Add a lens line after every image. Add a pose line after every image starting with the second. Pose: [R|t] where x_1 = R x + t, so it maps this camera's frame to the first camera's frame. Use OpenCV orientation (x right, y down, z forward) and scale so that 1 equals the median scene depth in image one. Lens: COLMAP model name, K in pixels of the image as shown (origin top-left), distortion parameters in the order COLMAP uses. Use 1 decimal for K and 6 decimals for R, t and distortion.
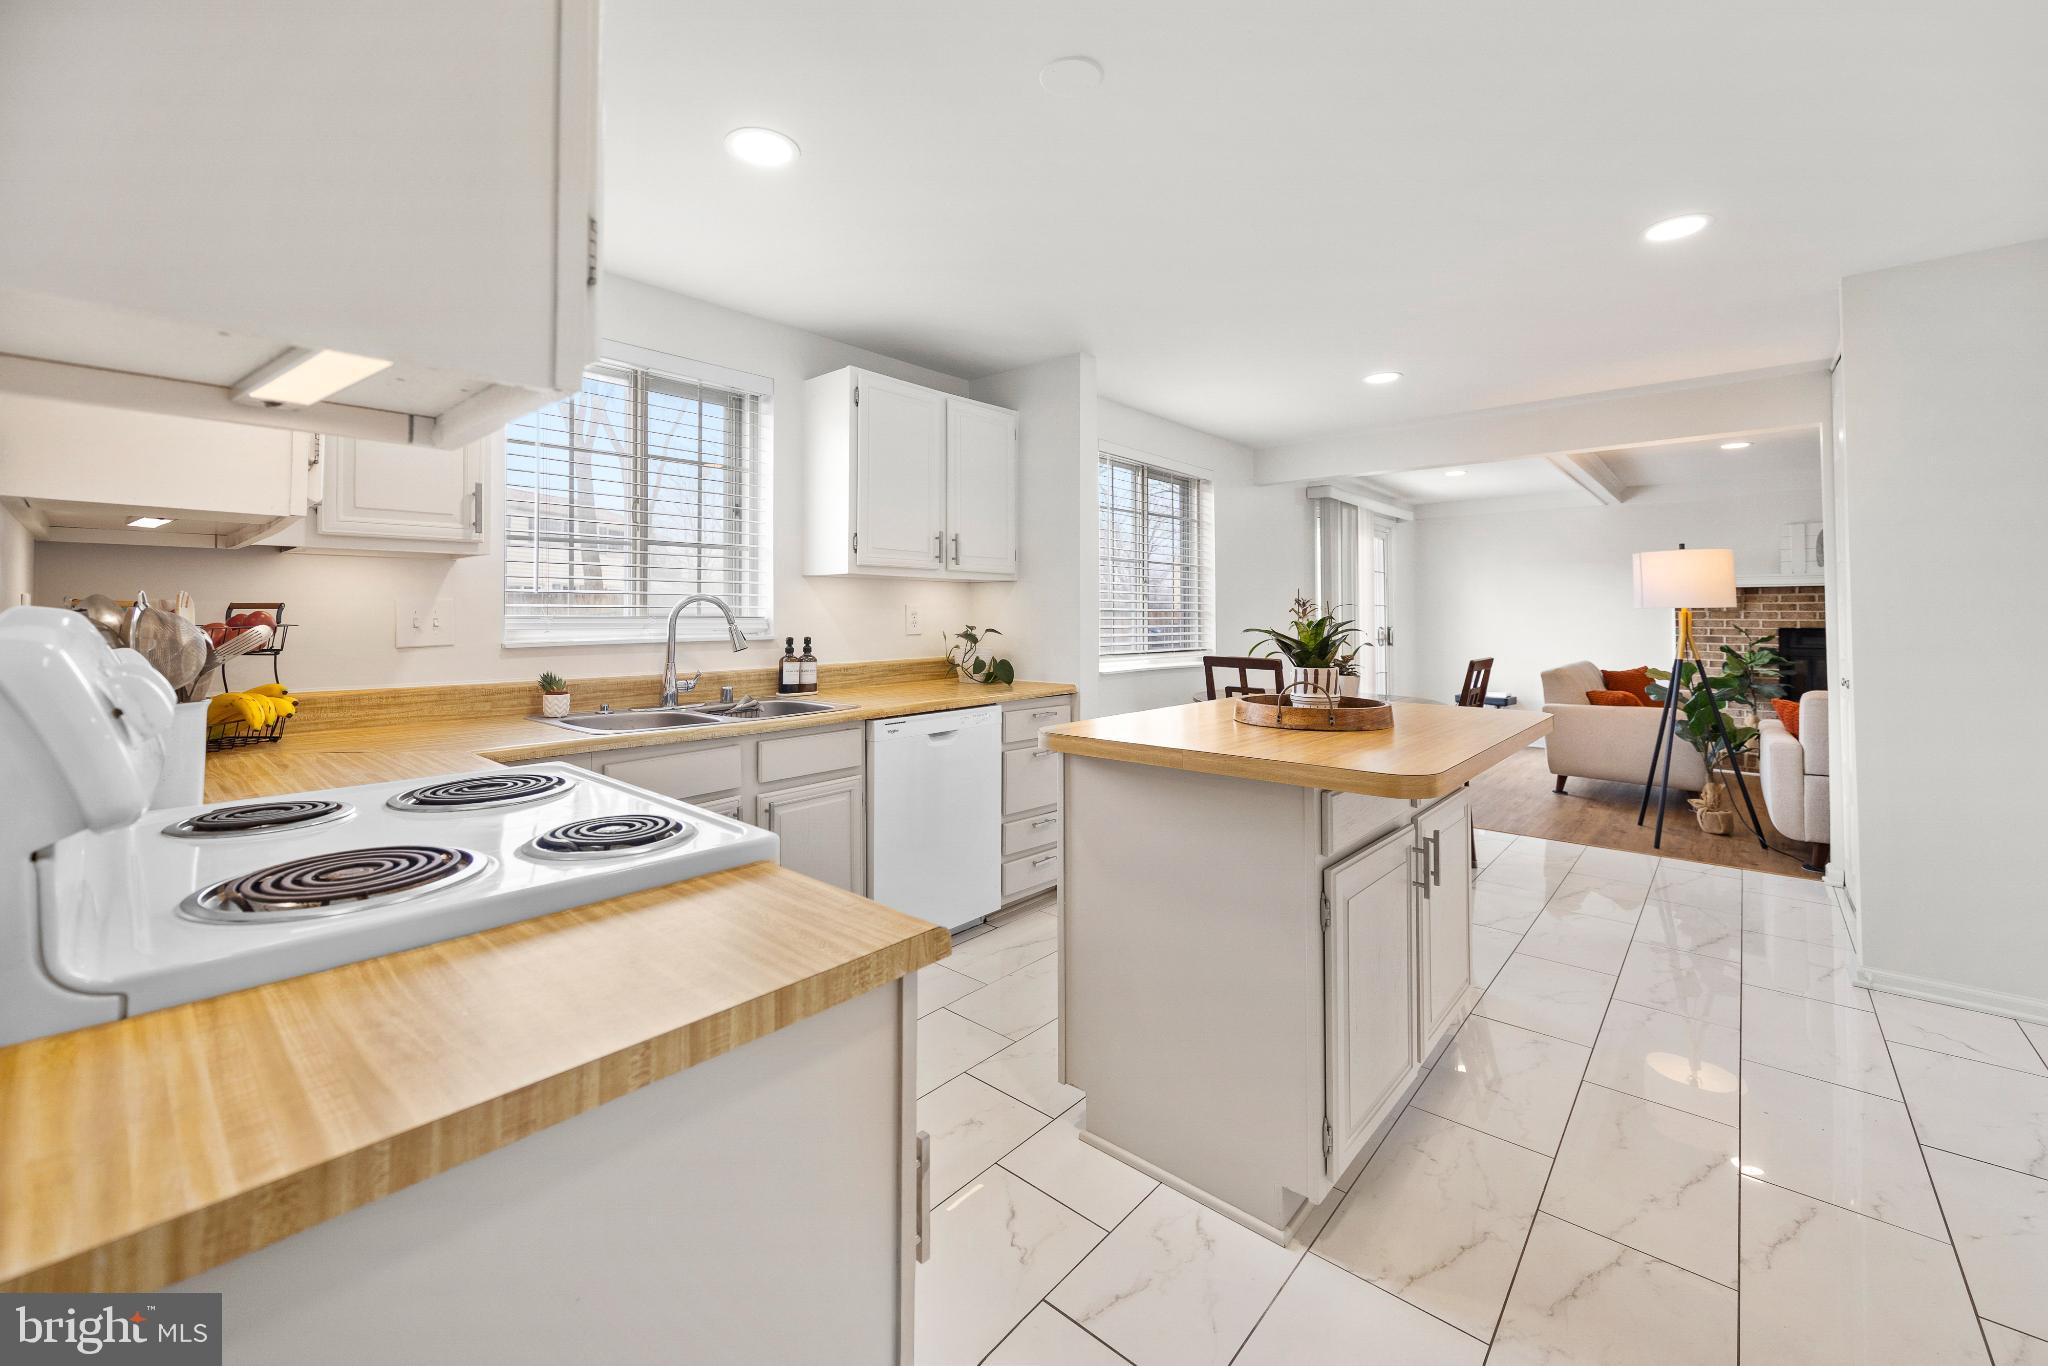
lens RADIAL K [[821.6, 0, 1007.2], [0, 821.6, 607.8], [0, 0, 1]] dist [0.000532, 0.000122]
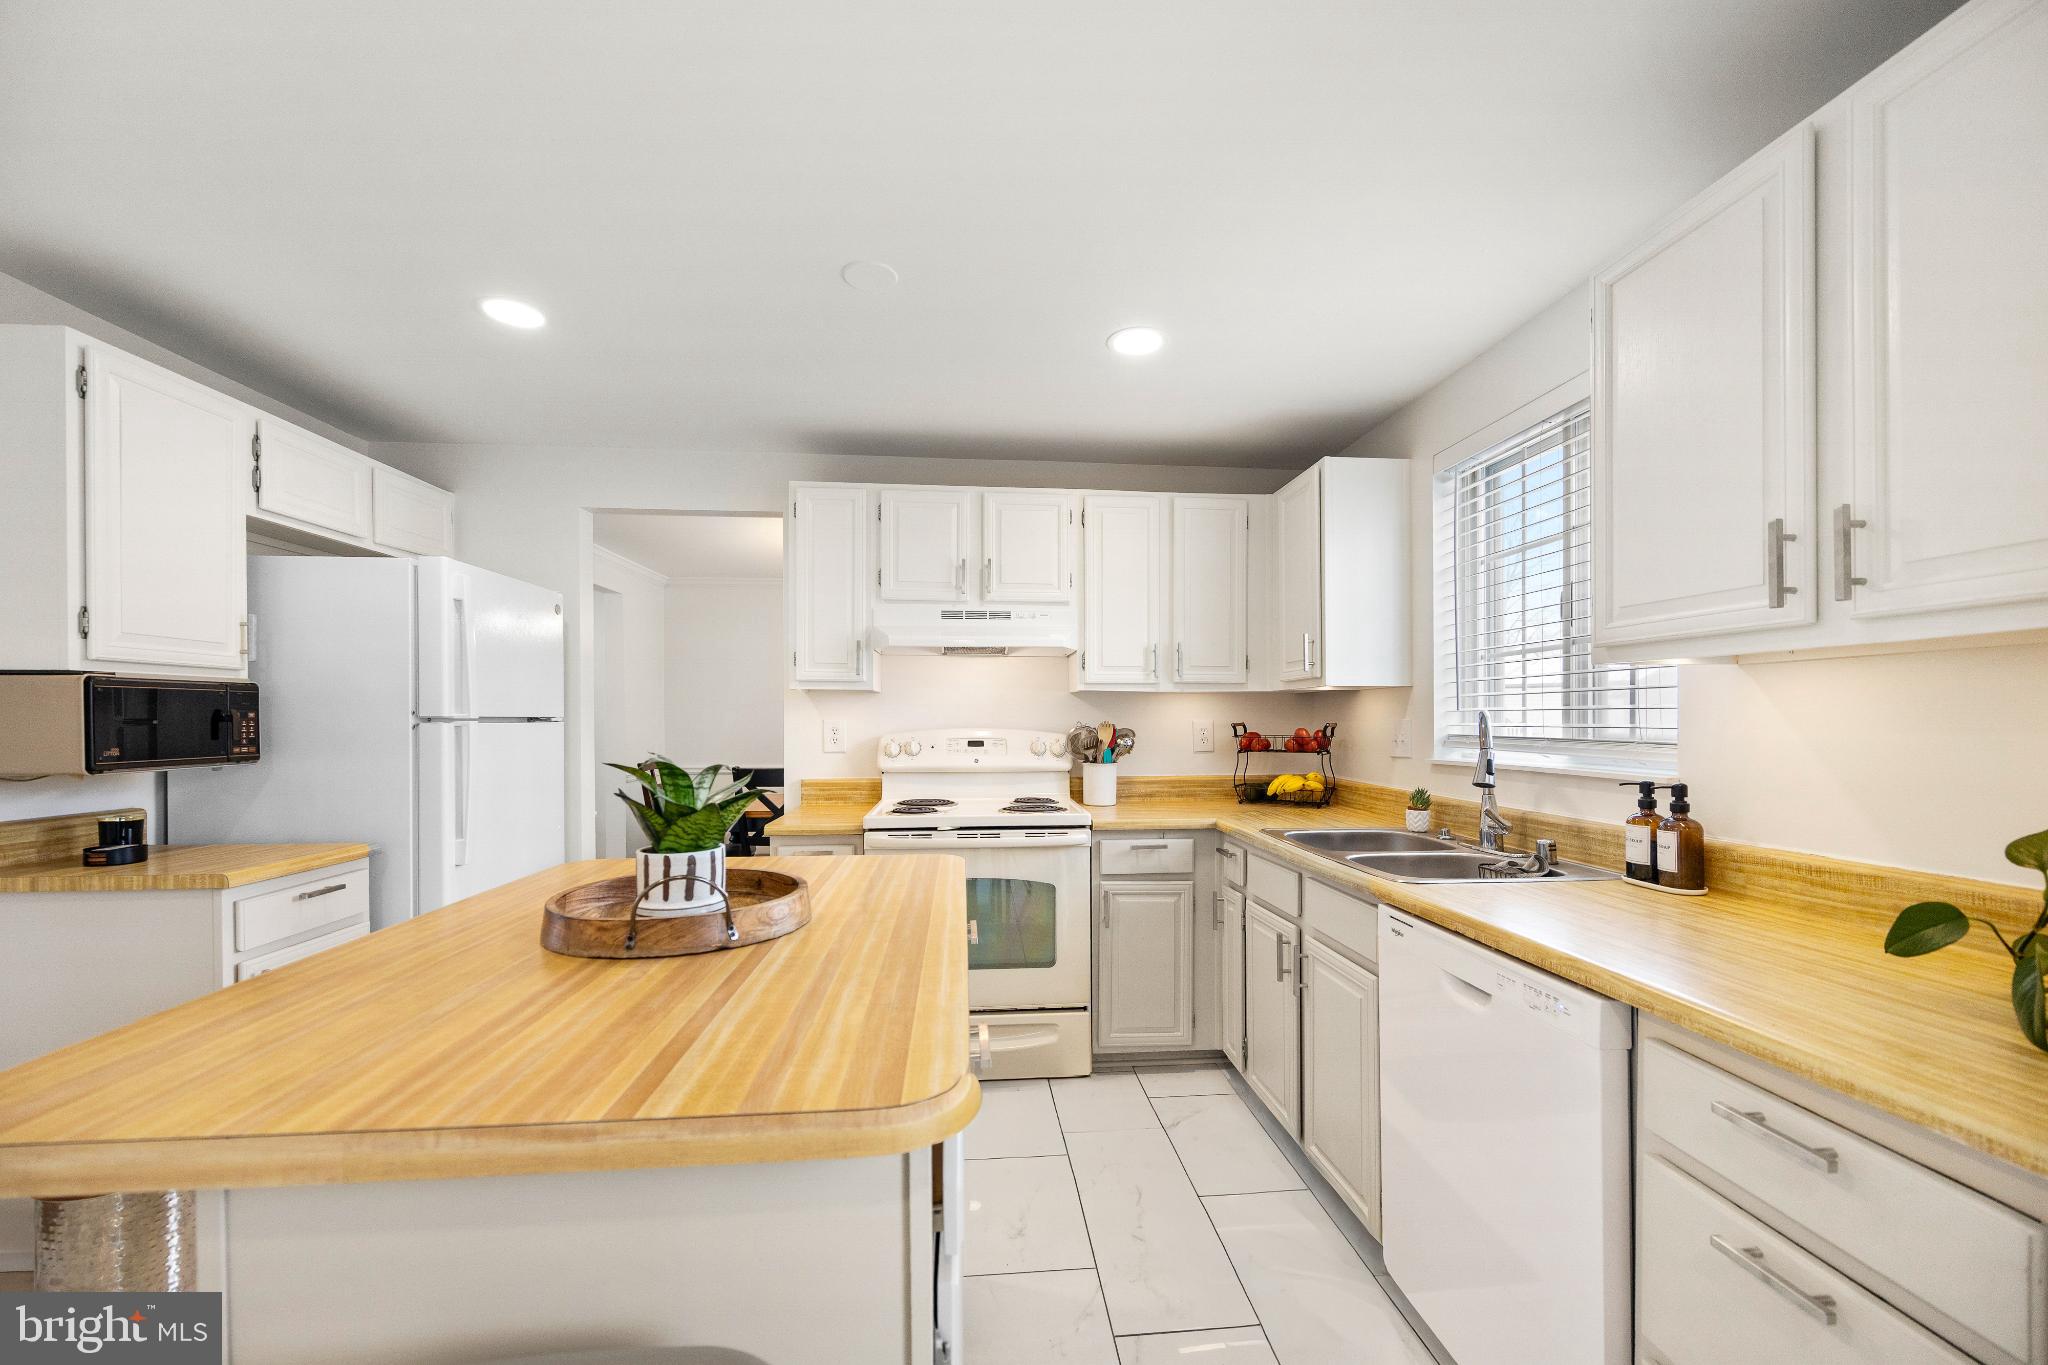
lens RADIAL K [[820.8, 0, 1030.9], [0, 820.8, 715.7], [0, 0, 1]] dist [-0.000060, 0.000015]
pose [[-0.688351, -0.000125, -0.725378, 0.427925], [0.009457, 0.999913, -0.009146, -0.007534], [0.725316, -0.013156, -0.688290, 1.061646]]
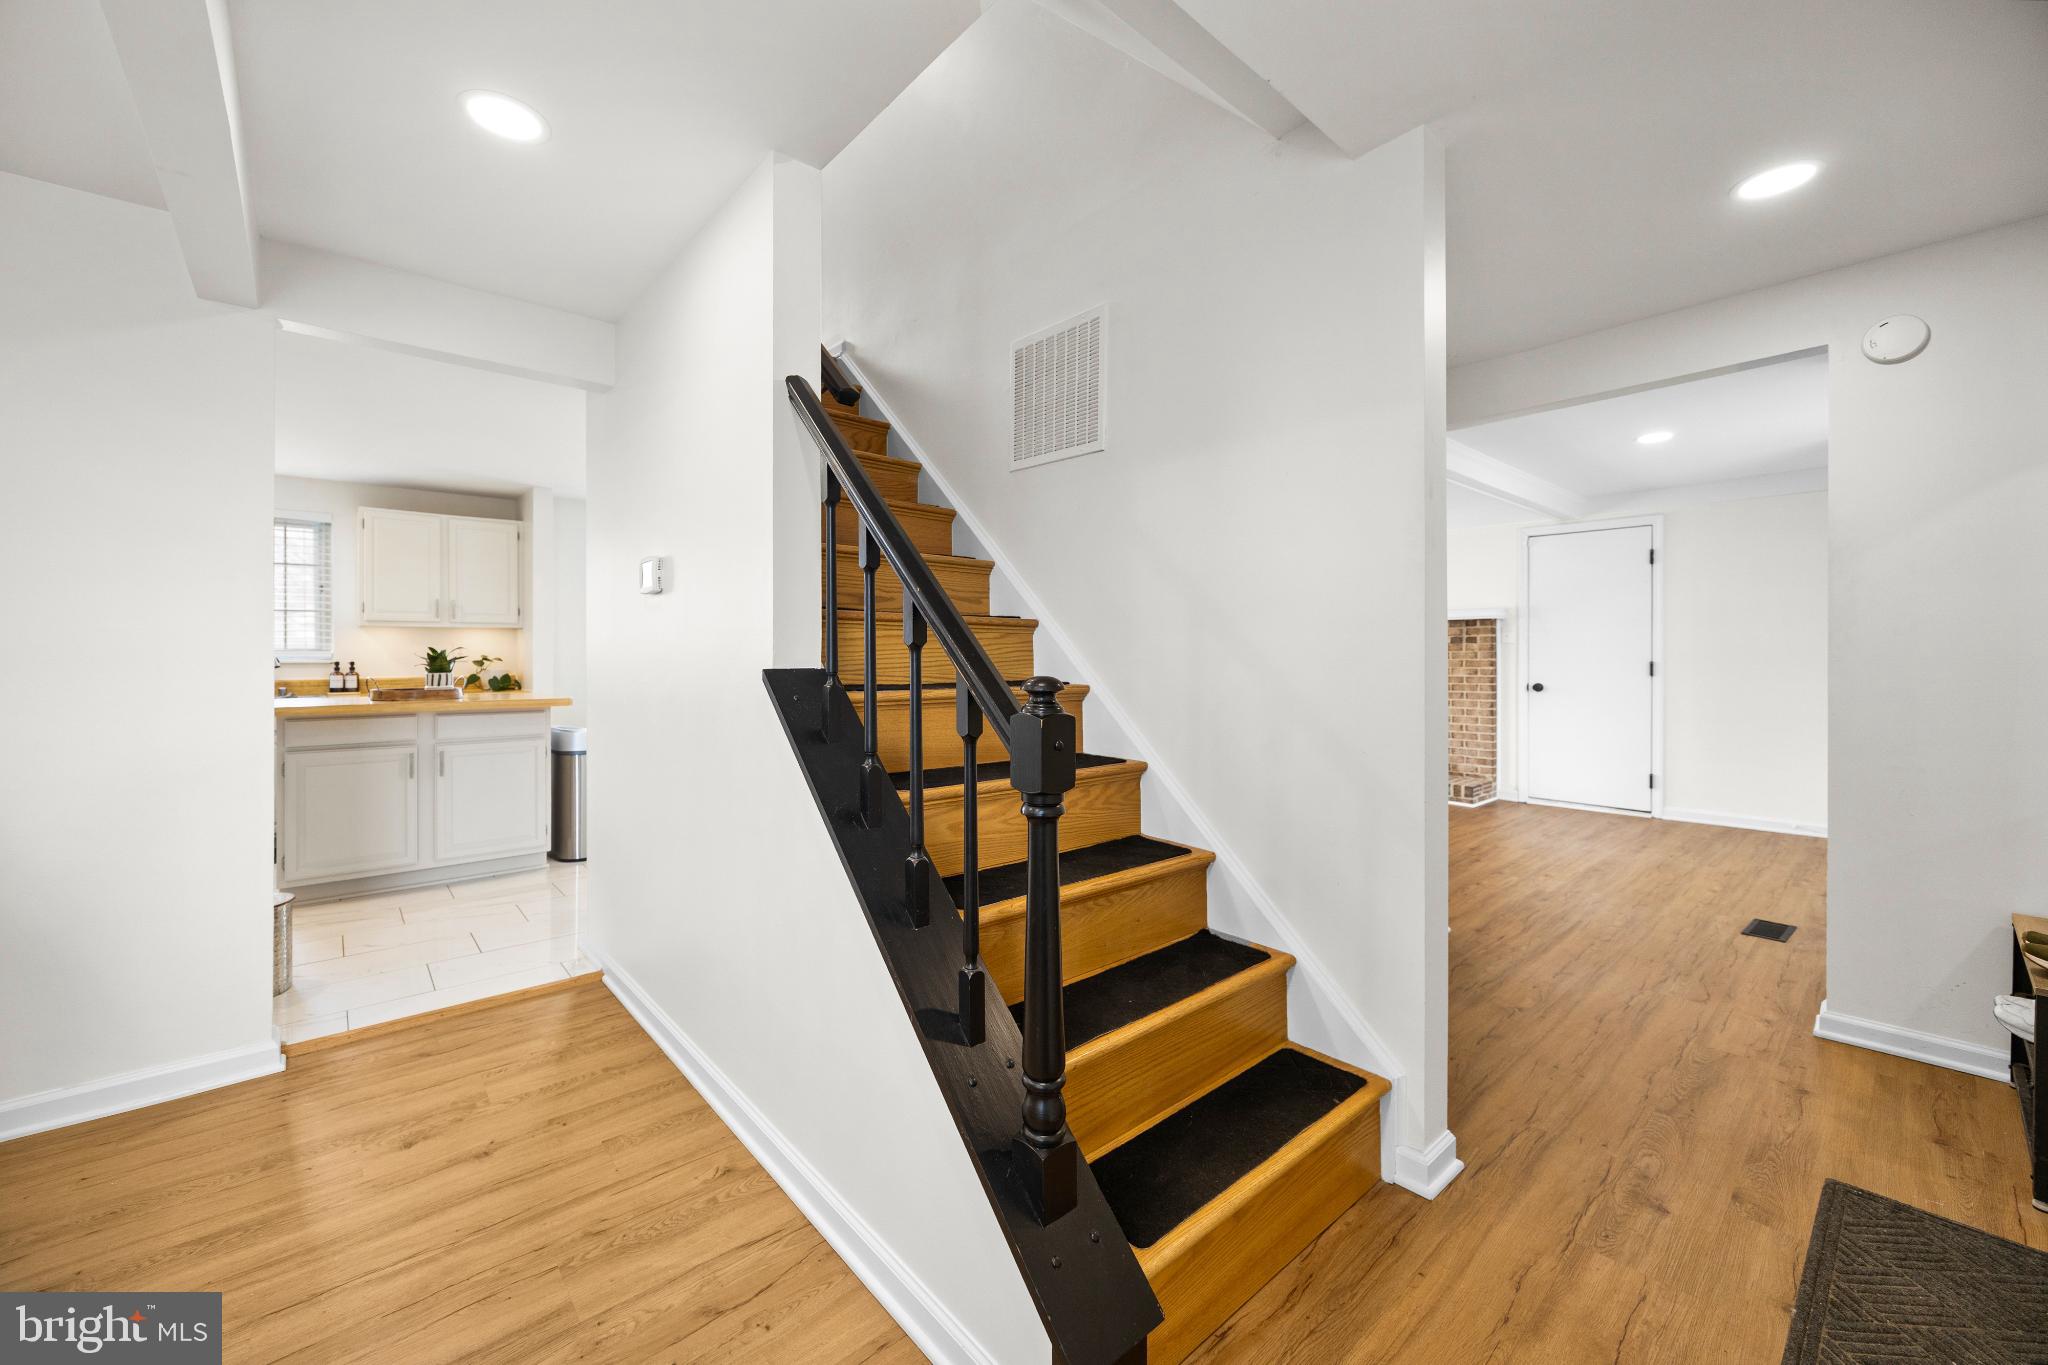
lens RADIAL K [[804.8, 0, 1013.7], [0, 804.8, 653.0], [0, 0, 1]] dist [-0.000341, -0.000008]
pose [[0.990768, -0.000771, -0.135567, 1.396136], [0.002257, 0.999939, 0.010805, 0.001960], [0.135550, -0.011011, 0.990709, -0.516691]]
